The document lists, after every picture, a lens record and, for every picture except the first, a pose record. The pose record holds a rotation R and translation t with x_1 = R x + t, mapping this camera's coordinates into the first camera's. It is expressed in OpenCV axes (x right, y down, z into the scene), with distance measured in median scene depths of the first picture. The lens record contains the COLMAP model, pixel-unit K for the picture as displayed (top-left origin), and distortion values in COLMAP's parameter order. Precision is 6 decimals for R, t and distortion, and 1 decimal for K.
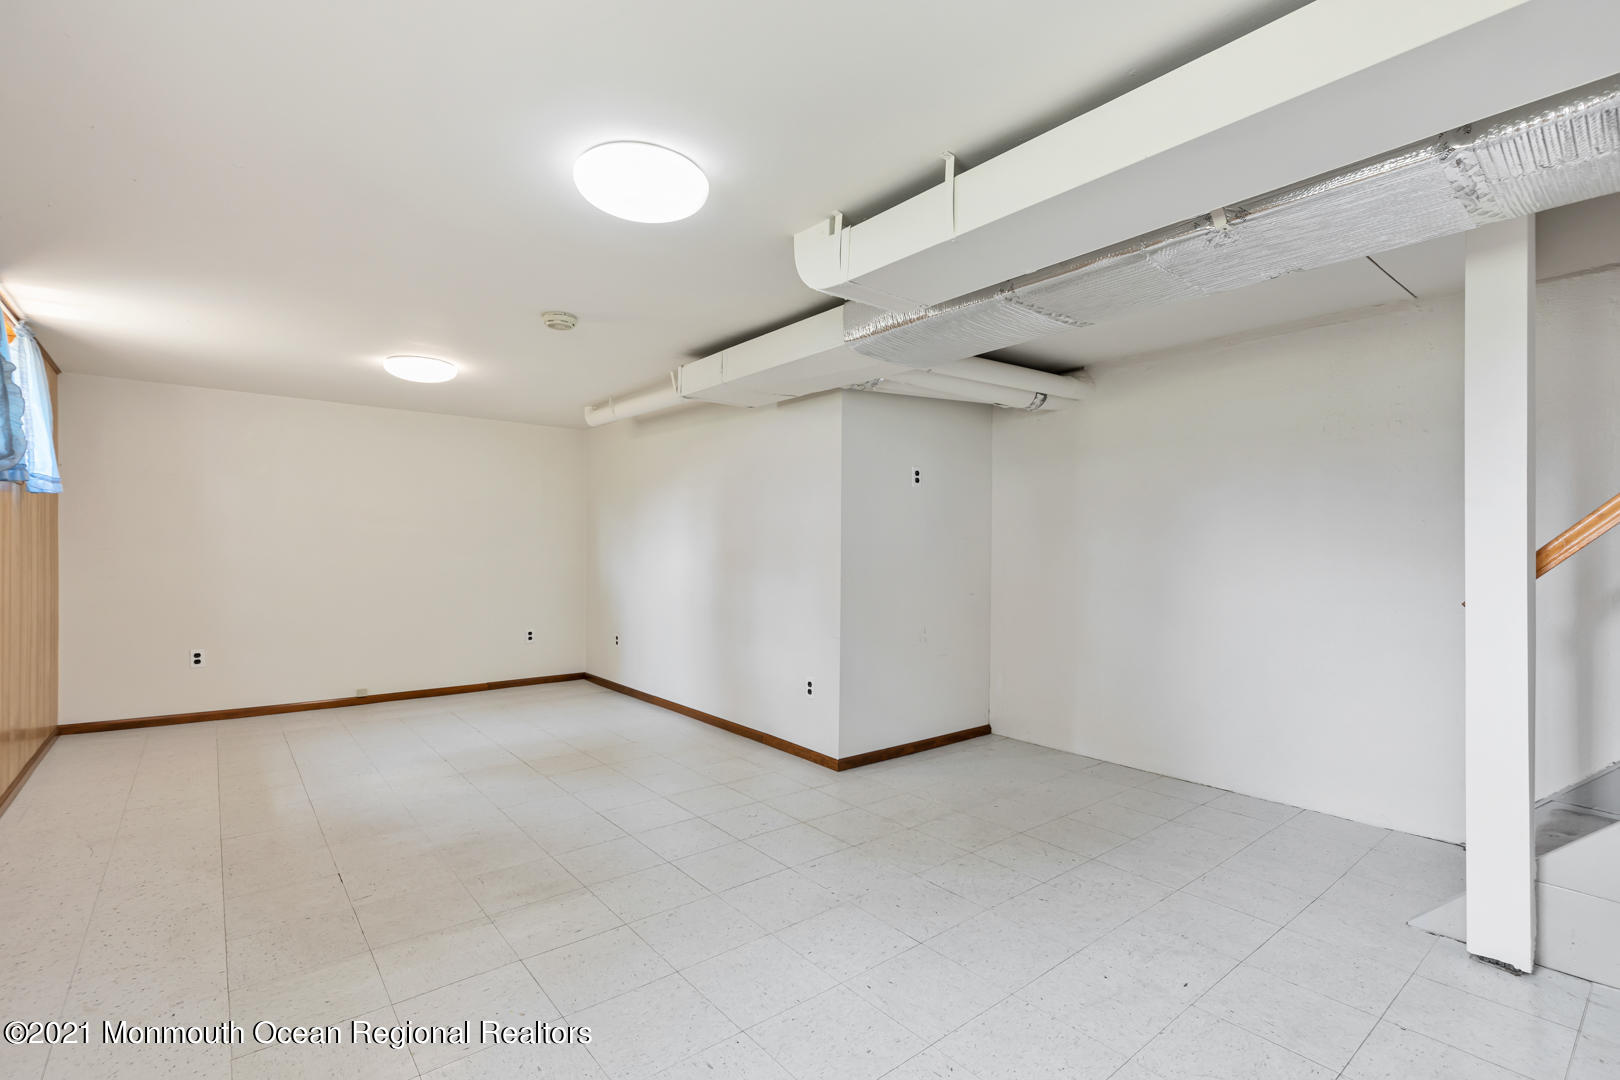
lens RADIAL K [[730.9, 0, 808.9], [0, 730.9, 546.3], [0, 0, 1]] dist [0.002782, 0.000276]
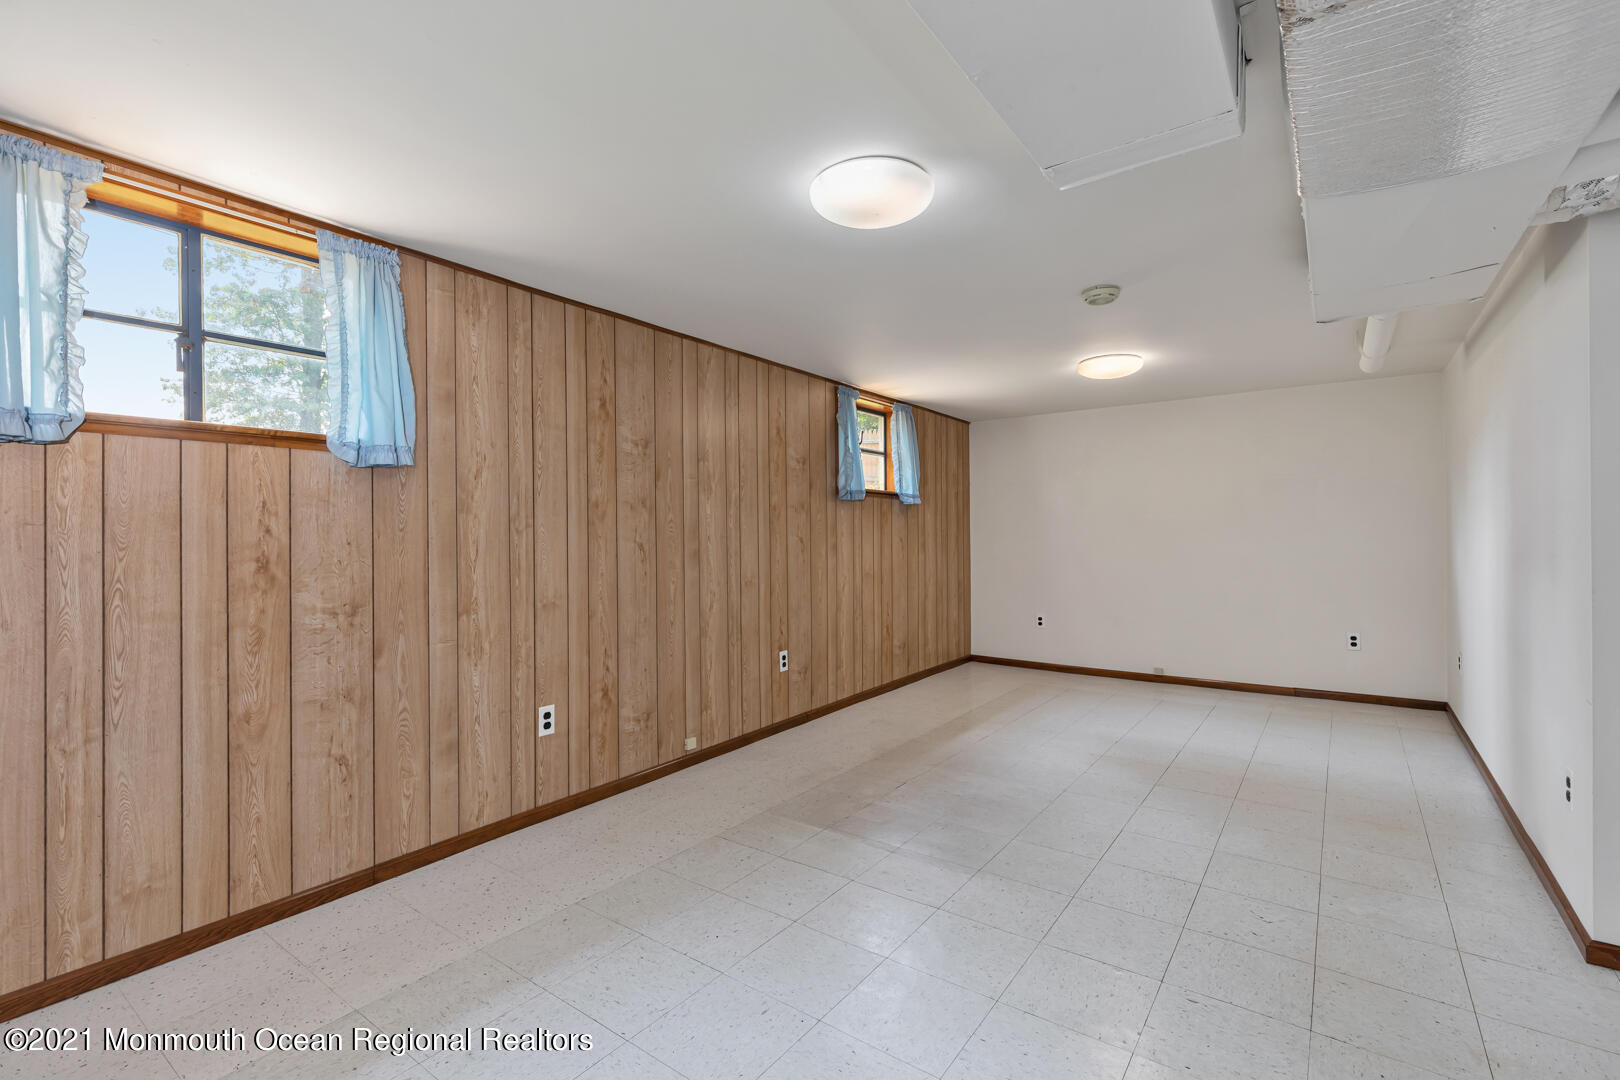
lens RADIAL K [[733.5, 0, 833.8], [0, 733.5, 541.5], [0, 0, 1]] dist [0.001359, -0.000108]
pose [[0.261325, -0.000409, -0.965251, 0.476248], [0.011485, 0.999930, 0.002686, 0.002581], [0.965183, -0.011788, 0.261311, 0.413119]]
